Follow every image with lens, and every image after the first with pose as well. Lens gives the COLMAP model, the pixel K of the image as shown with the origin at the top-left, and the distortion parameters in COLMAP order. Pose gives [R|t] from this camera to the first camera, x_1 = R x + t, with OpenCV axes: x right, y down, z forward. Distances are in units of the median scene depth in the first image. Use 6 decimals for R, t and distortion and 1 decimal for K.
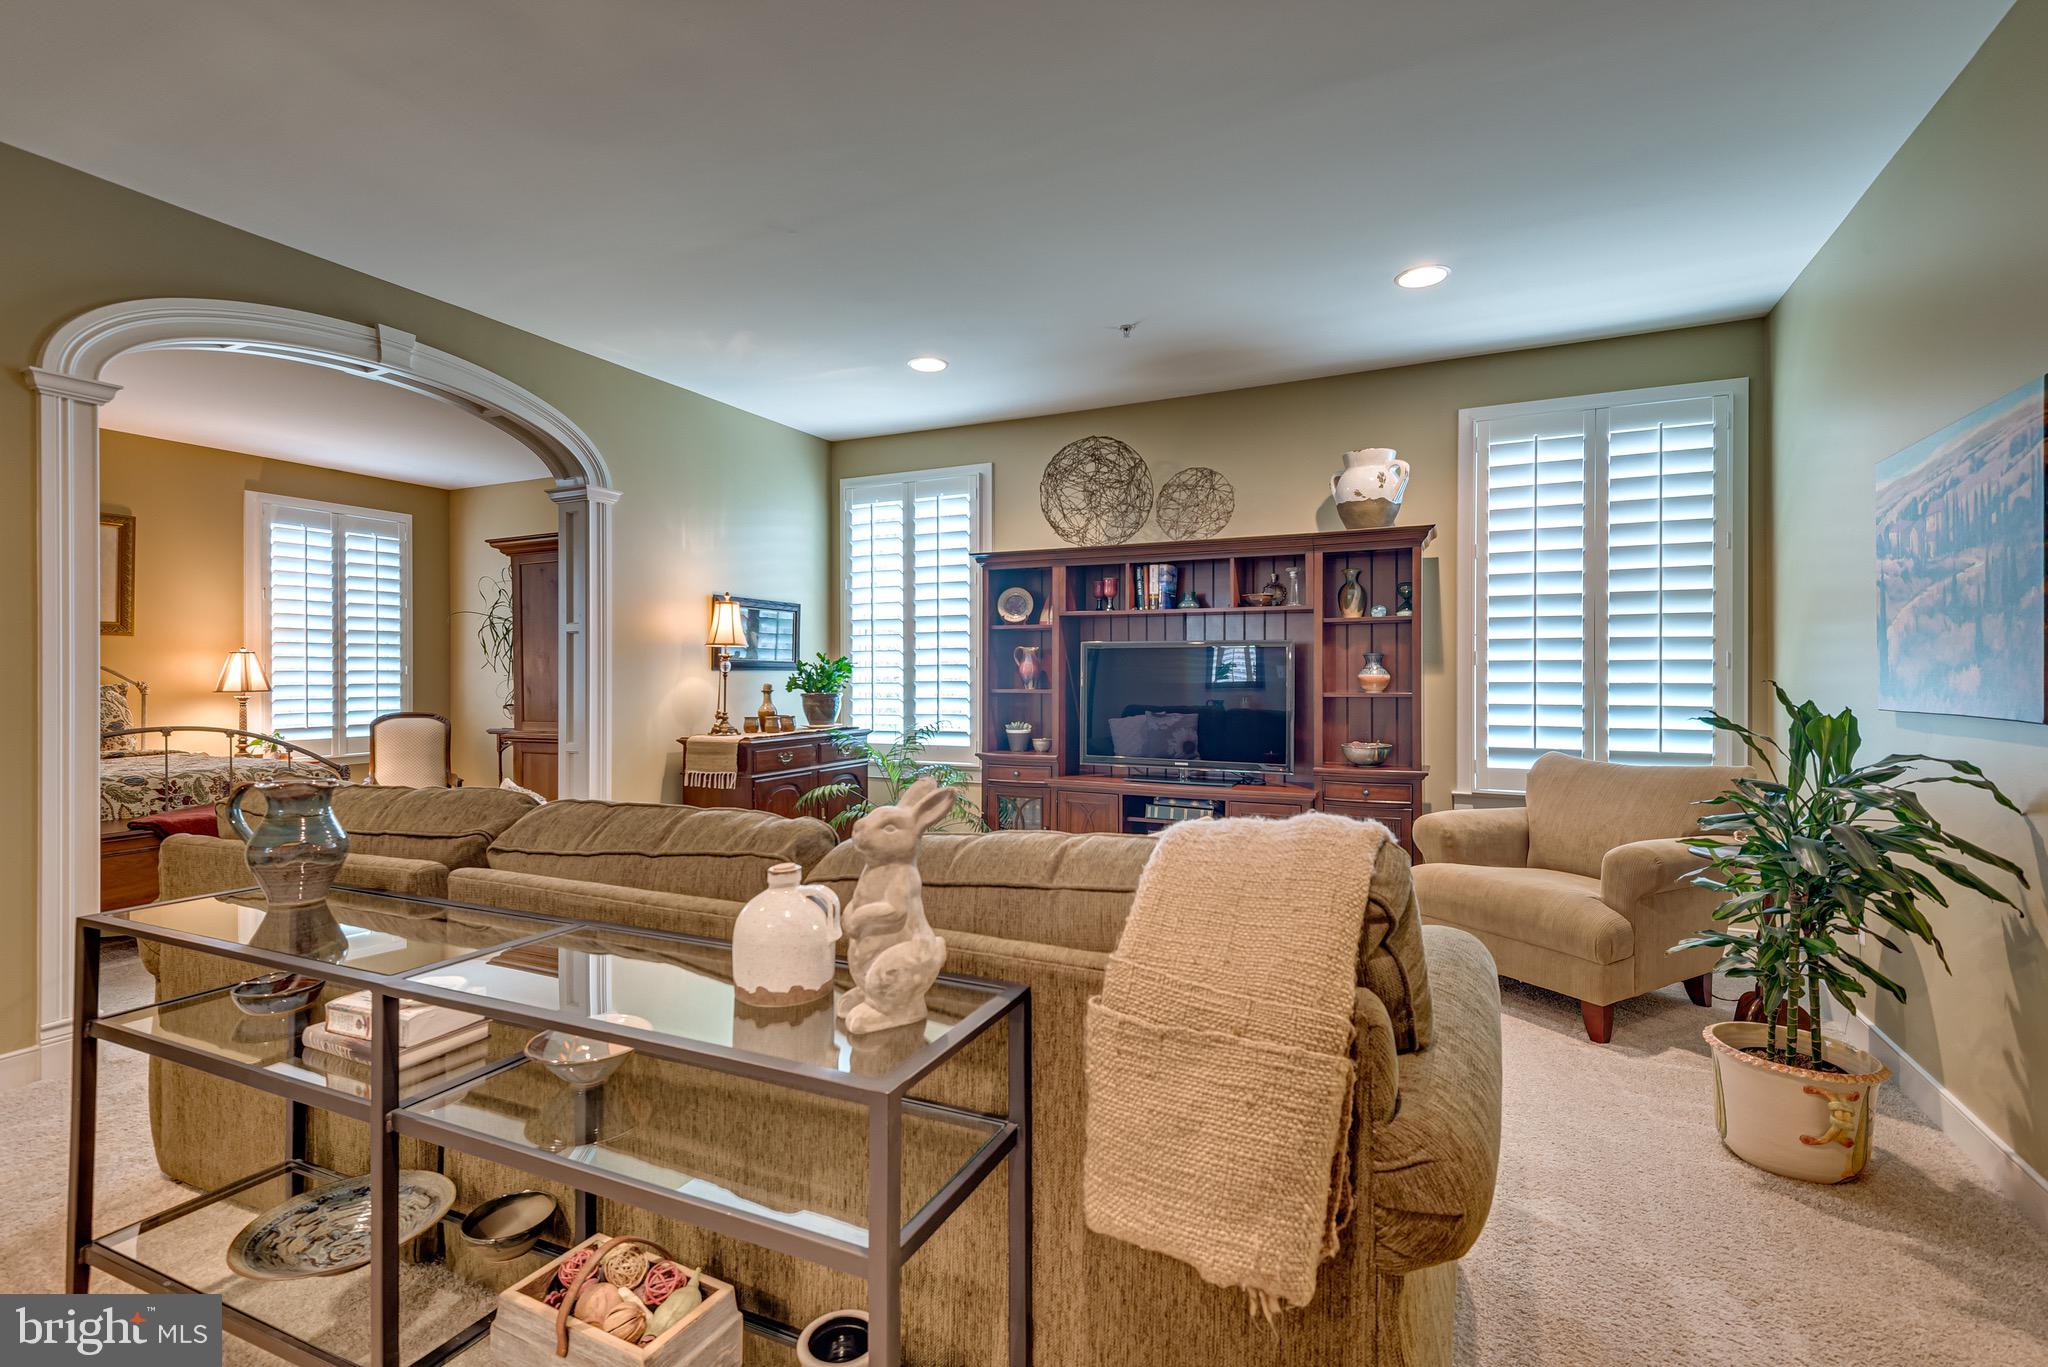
lens RADIAL K [[929.4, 0, 1011.2], [0, 929.4, 680.7], [0, 0, 1]] dist [0.031420, -0.014557]
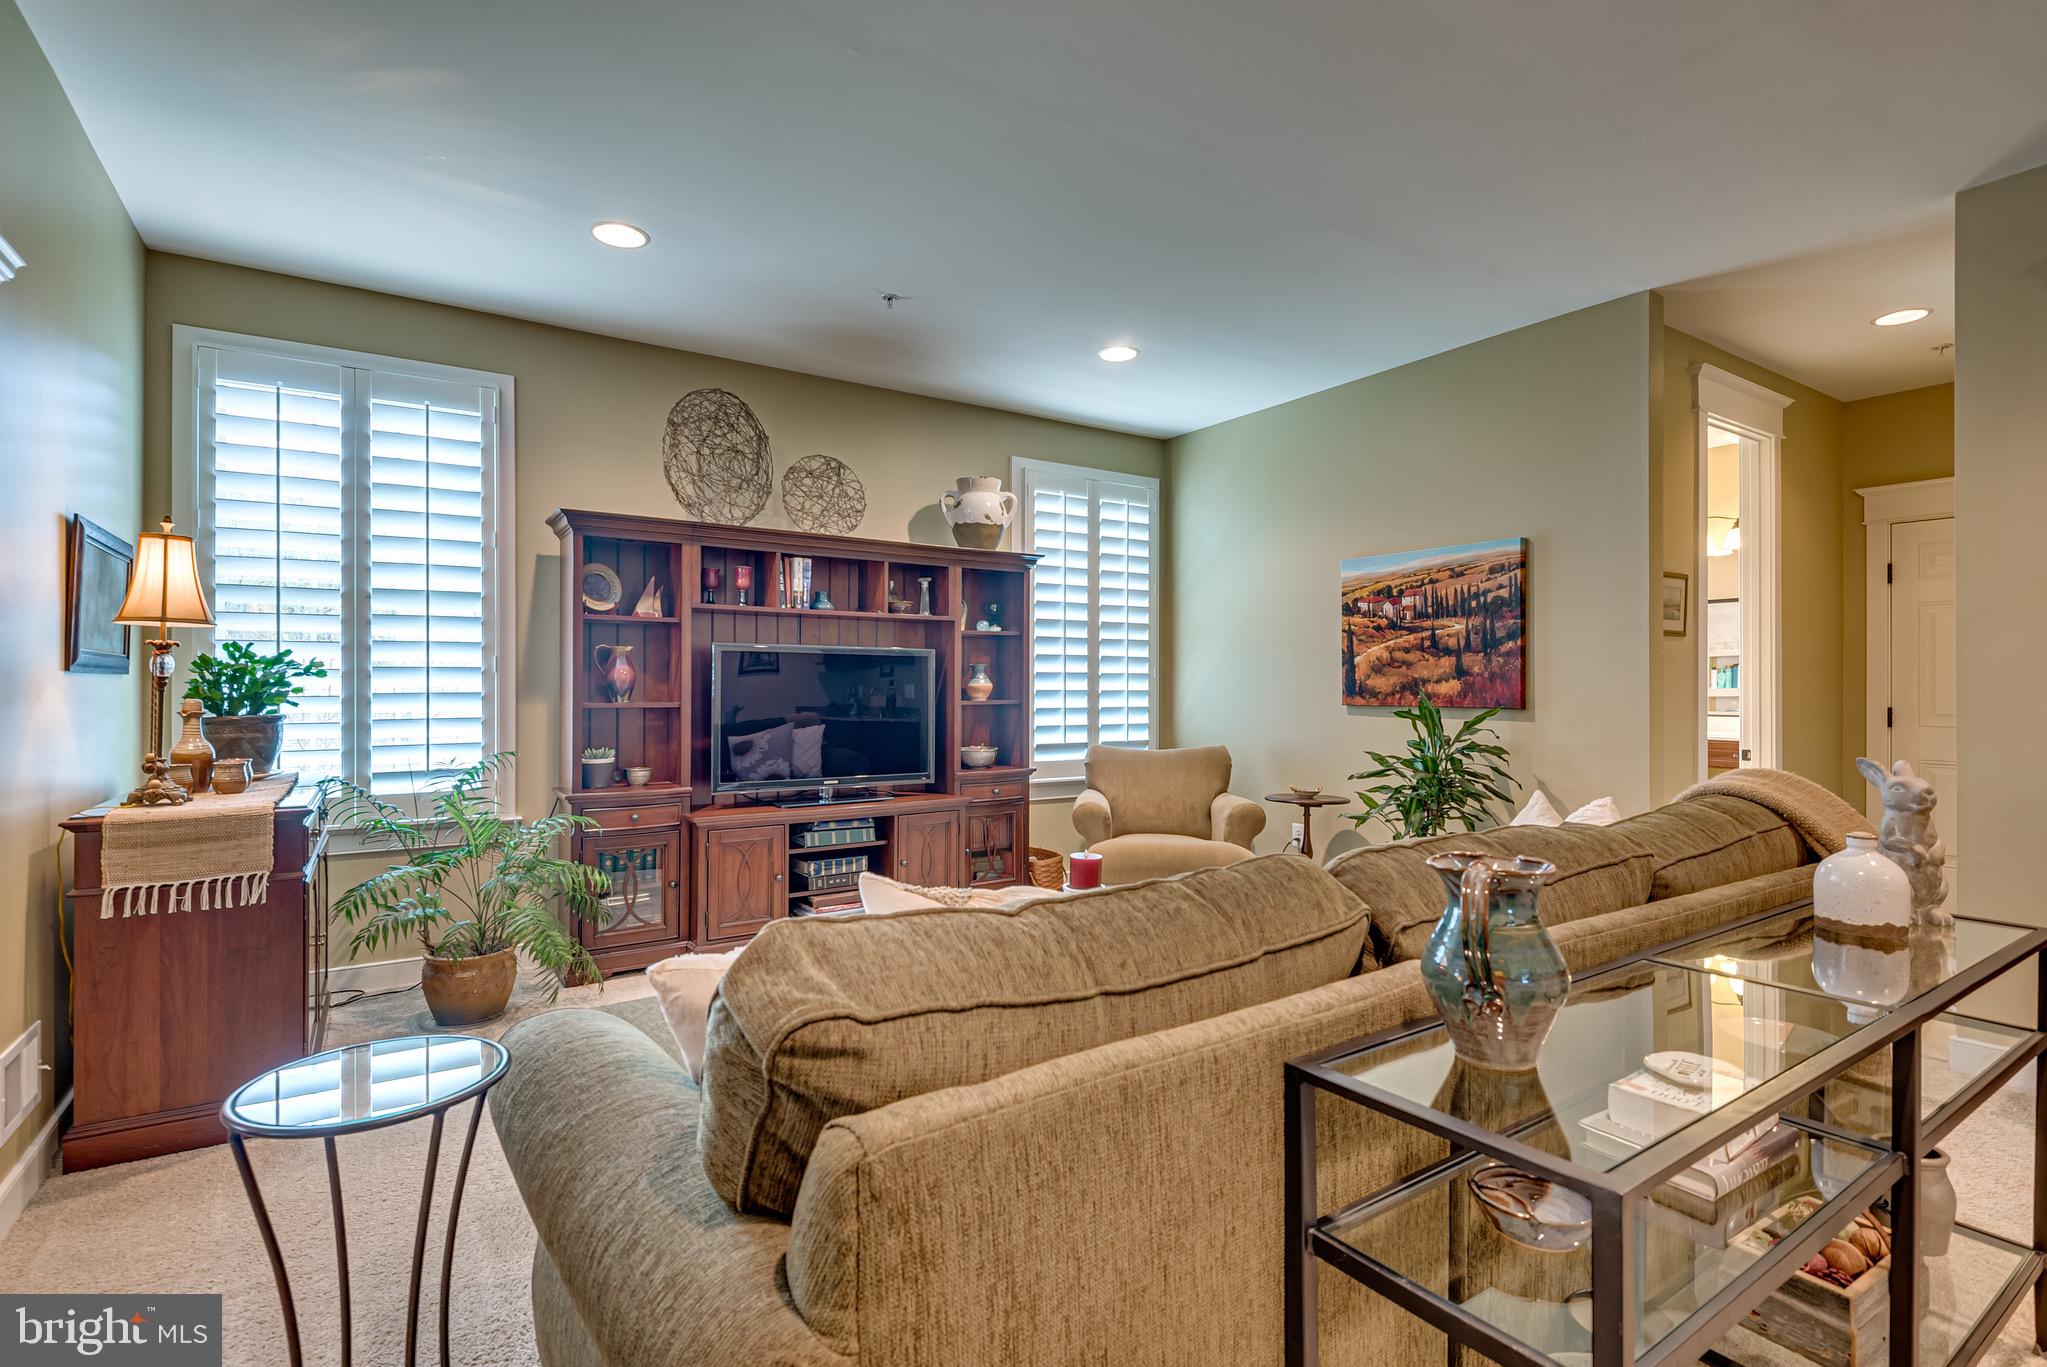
lens RADIAL K [[991.7, 0, 1027.9], [0, 991.7, 687.5], [0, 0, 1]] dist [0.015457, -0.002279]
pose [[0.505234, -0.001775, 0.862981, -0.575105], [0.004301, 0.999991, -0.000461, -0.001271], [-0.862972, 0.003944, 0.505237, 0.362185]]
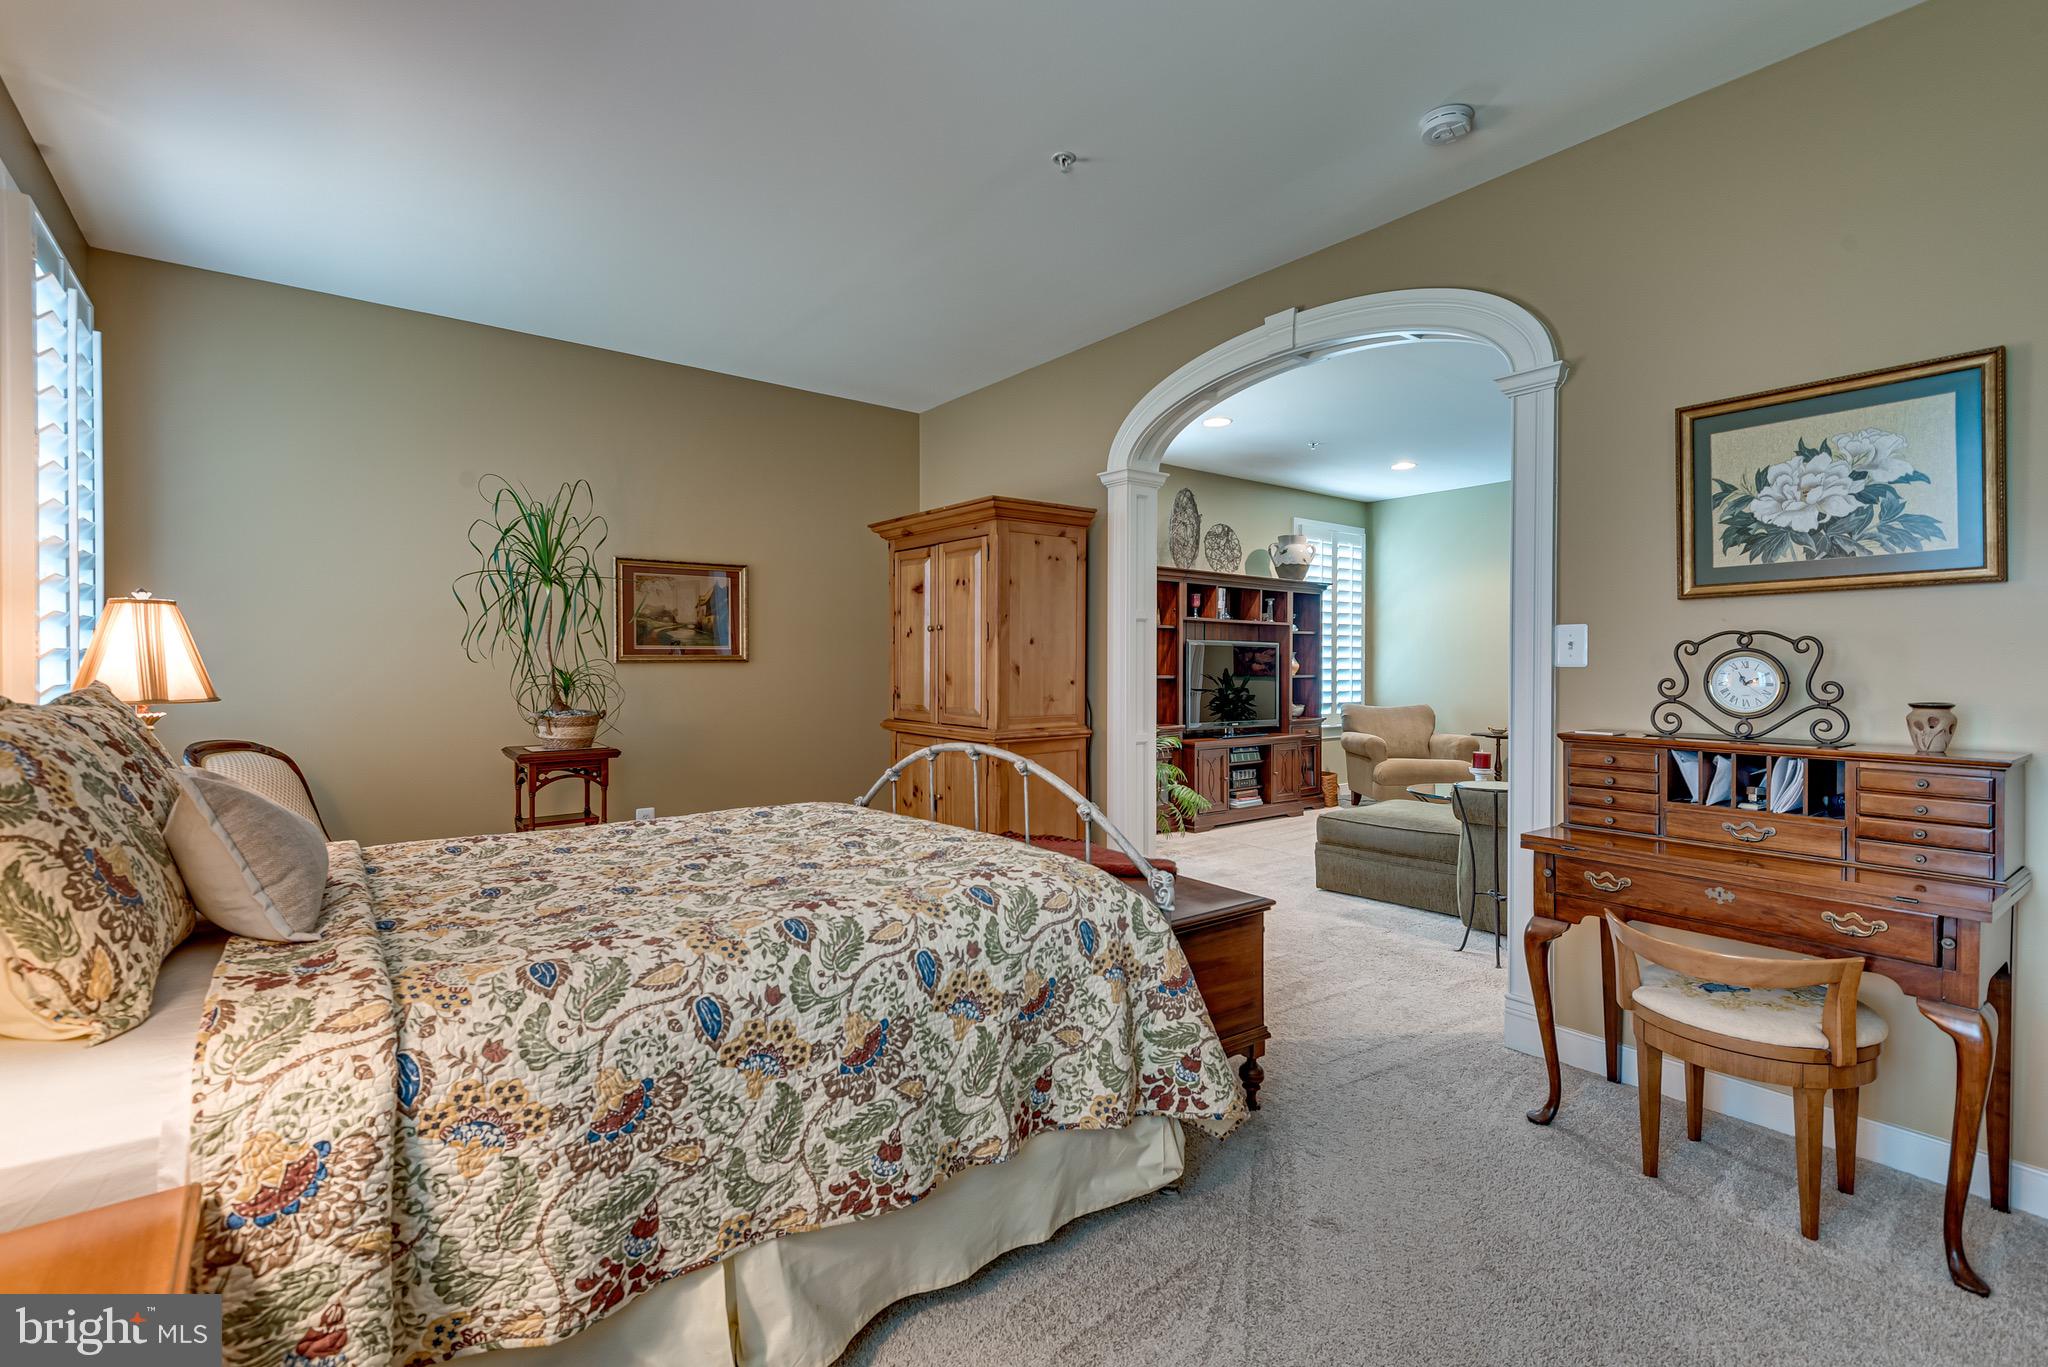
lens RADIAL K [[929.4, 0, 1025.7], [0, 929.4, 675.4], [0, 0, 1]] dist [0.031420, -0.014557]
pose [[0.447800, -0.008504, 0.894093, -1.350698], [0.007815, 0.999954, 0.005597, -0.000161], [-0.894100, 0.004481, 0.447846, 0.660375]]
